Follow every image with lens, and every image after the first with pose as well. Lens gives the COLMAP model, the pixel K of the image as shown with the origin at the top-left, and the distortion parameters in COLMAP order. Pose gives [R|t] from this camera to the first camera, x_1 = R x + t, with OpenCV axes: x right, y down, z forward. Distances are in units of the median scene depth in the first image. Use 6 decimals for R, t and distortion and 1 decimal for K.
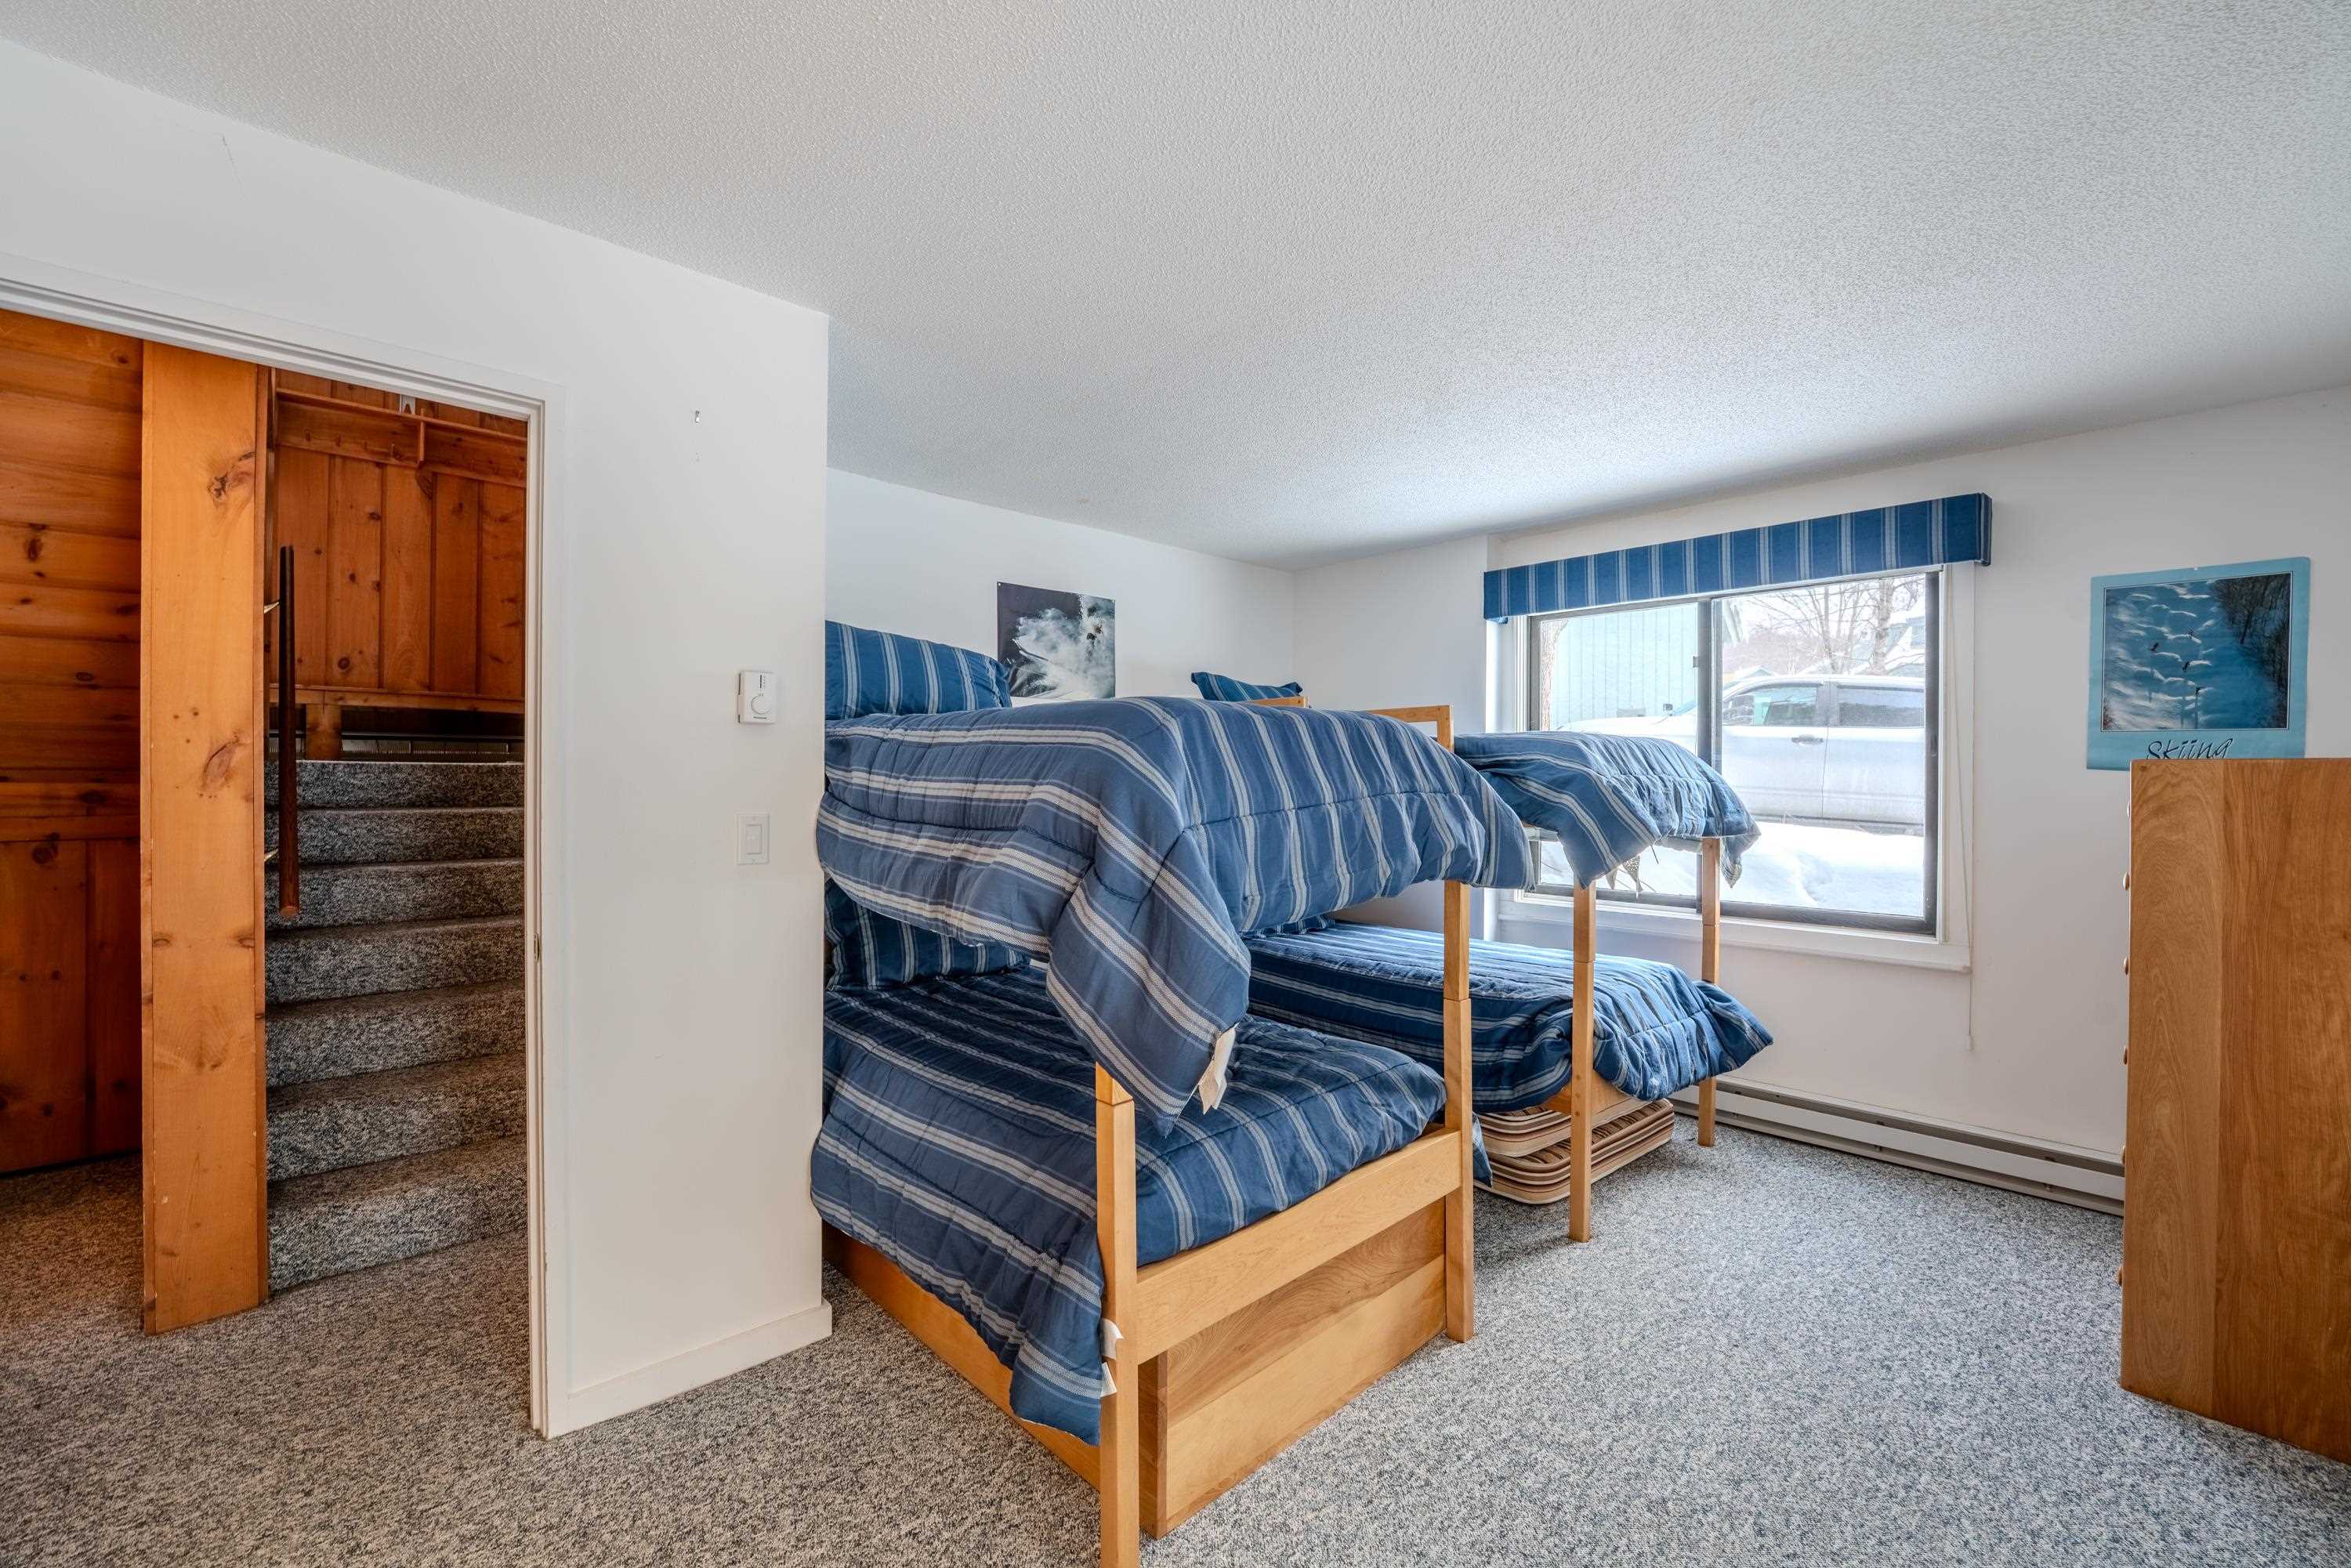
lens RADIAL K [[958.5, 0, 1169.9], [0, 958.5, 783.8], [0, 0, 1]] dist [-0.026654, 0.000832]
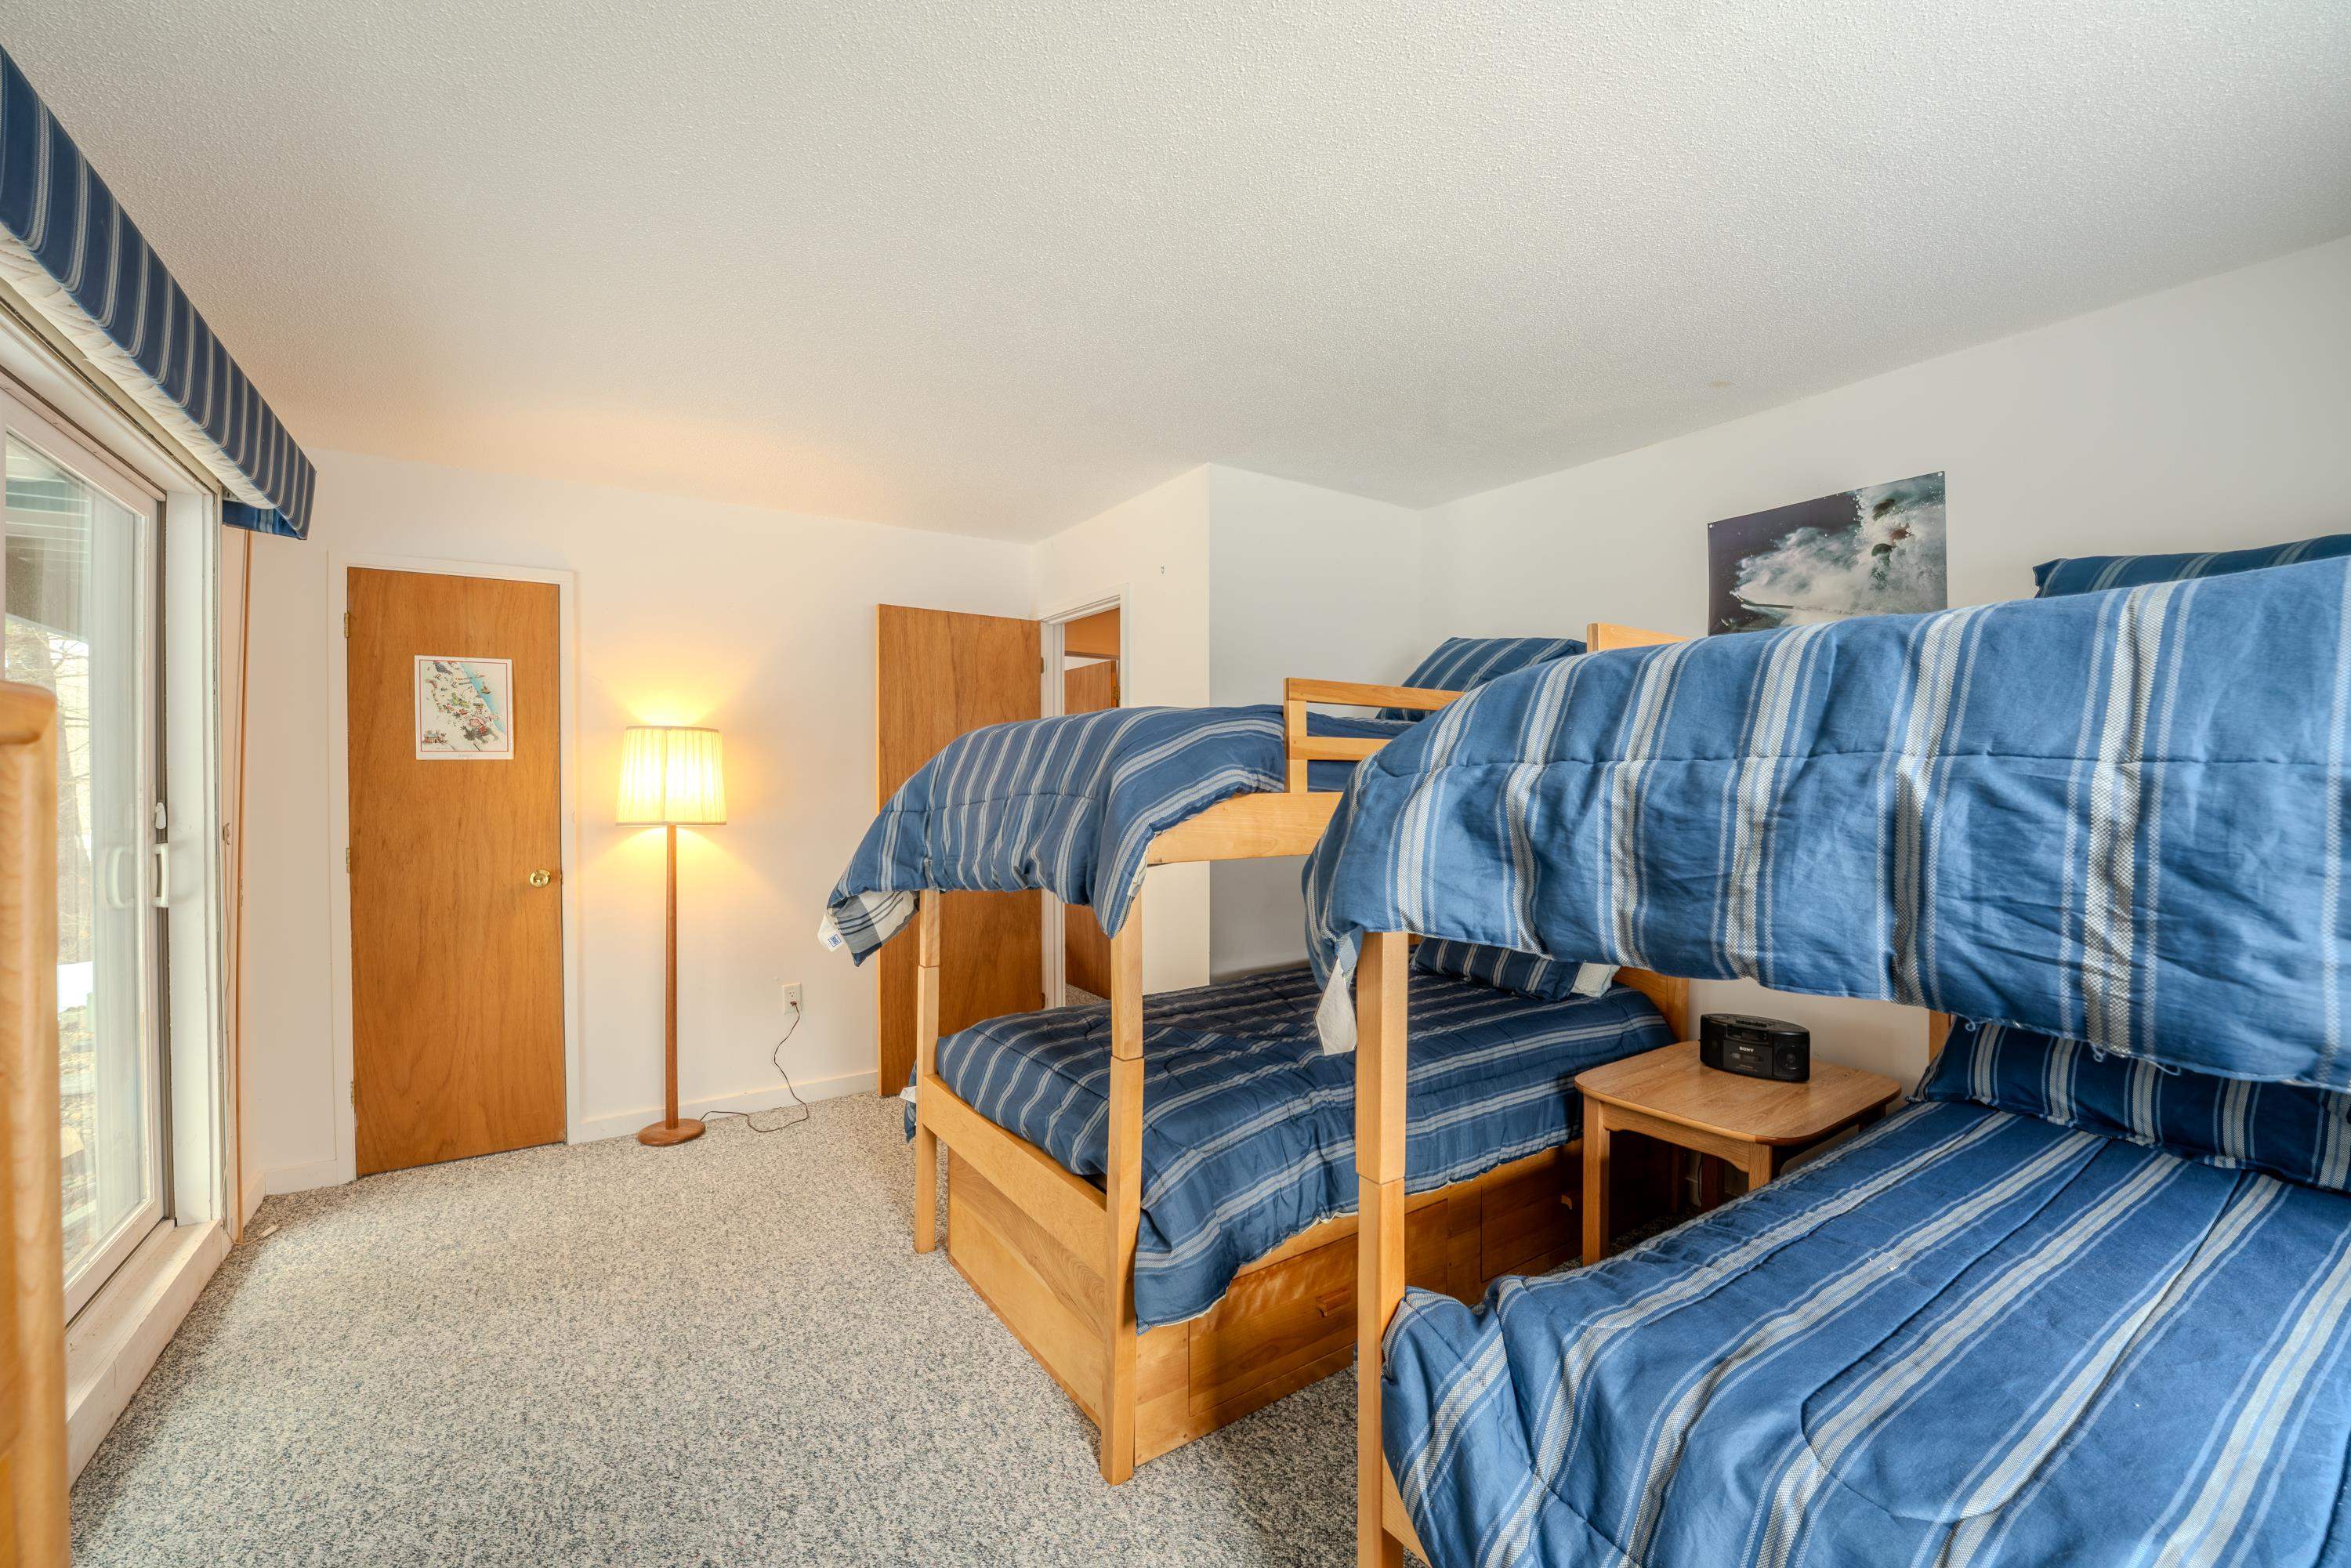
lens RADIAL K [[958.5, 0, 1167.9], [0, 958.5, 785.6], [0, 0, 1]] dist [-0.026654, 0.000832]
pose [[-0.158146, 0.003211, -0.987411, 0.617519], [-0.000669, 0.999994, 0.003359, -0.002162], [0.987416, 0.001192, -0.158143, 0.663654]]
